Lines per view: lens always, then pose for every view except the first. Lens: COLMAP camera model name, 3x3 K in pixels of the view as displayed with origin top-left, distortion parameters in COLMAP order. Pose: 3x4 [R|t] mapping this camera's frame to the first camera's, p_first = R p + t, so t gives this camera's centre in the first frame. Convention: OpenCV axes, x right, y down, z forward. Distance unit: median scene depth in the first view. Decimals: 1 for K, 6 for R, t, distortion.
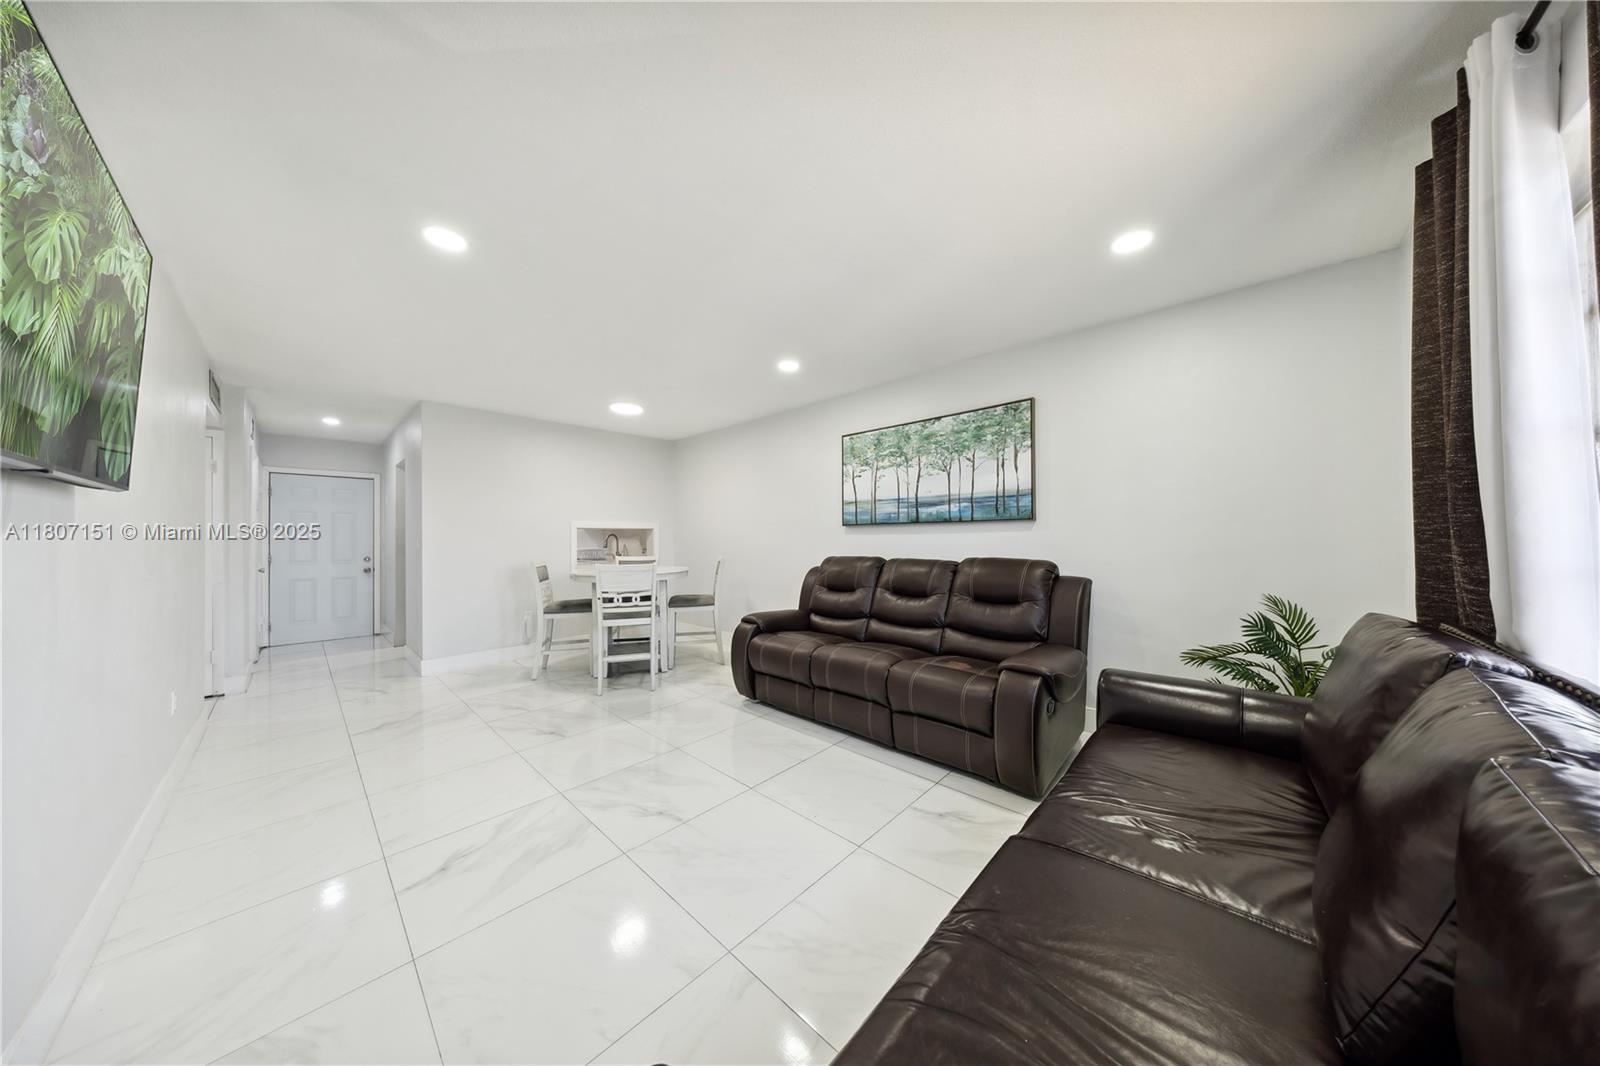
lens RADIAL K [[479.0, 0, 800.0], [0, 479.0, 533.0], [0, 0, 1]] dist [-0.000646, -0.000029]
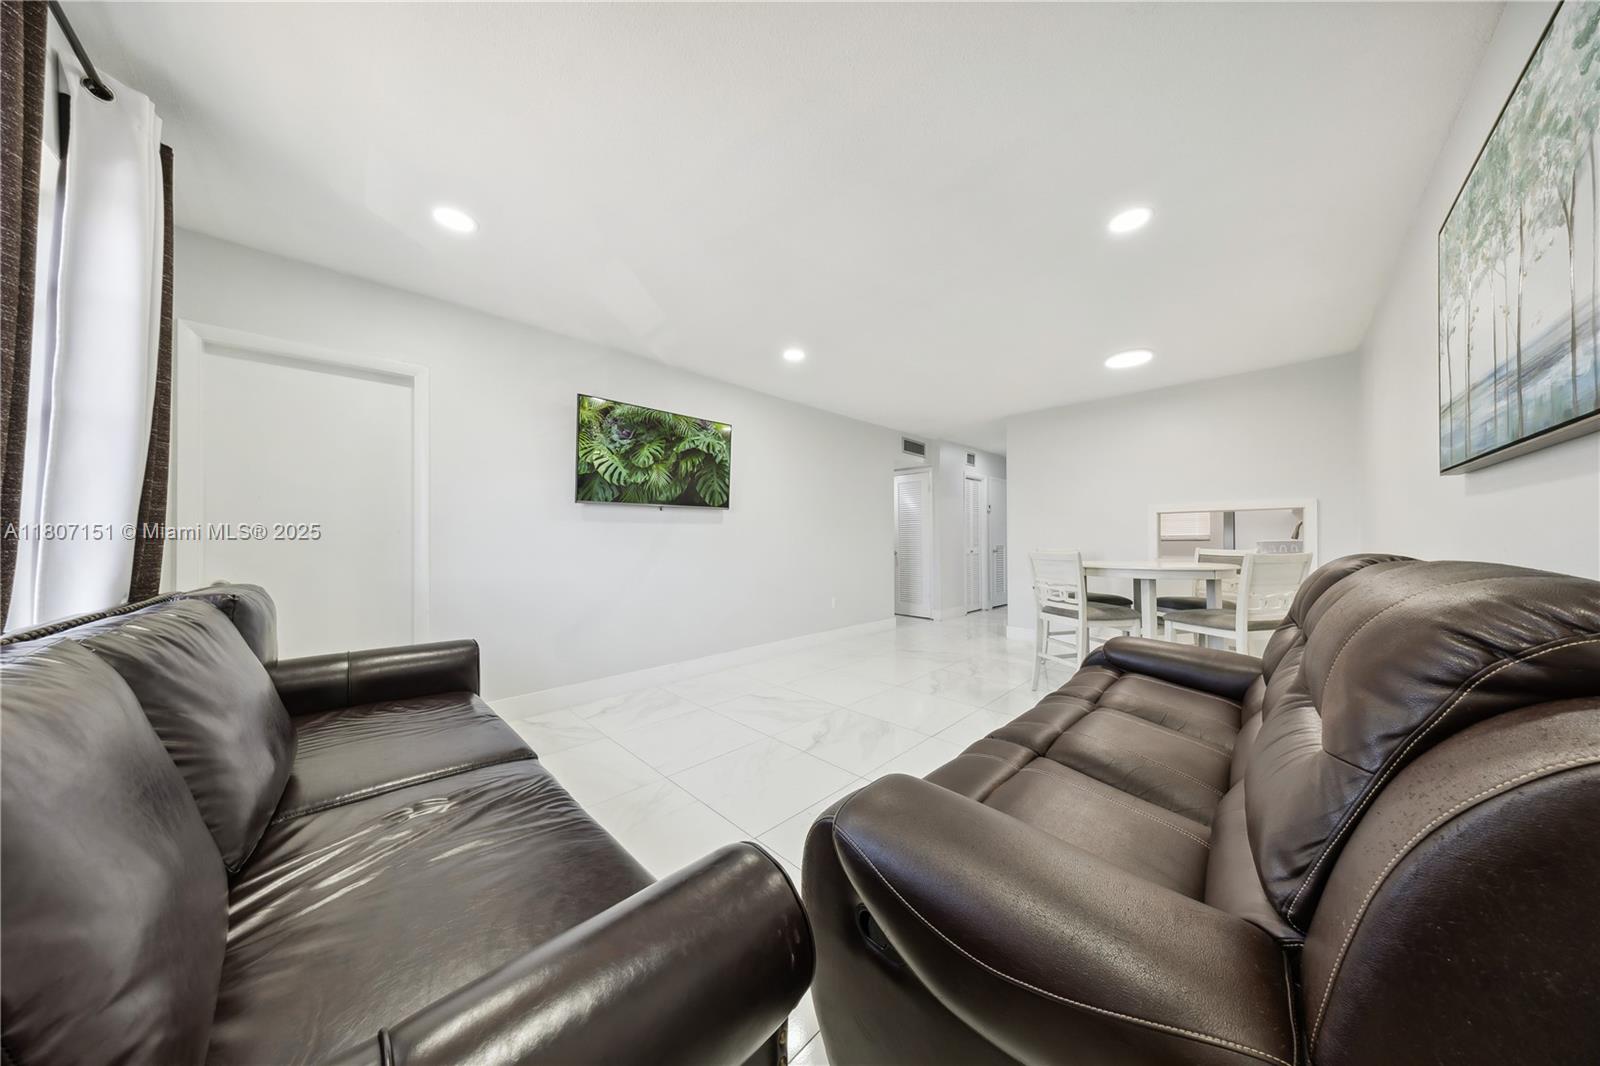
lens RADIAL K [[479.0, 0, 800.0], [0, 479.0, 533.0], [0, 0, 1]] dist [-0.000646, -0.000029]
pose [[-0.062262, -0.006248, -0.998040, 0.969249], [0.018341, 0.999804, -0.007403, 0.044368], [0.997891, -0.018766, -0.062135, 1.040060]]
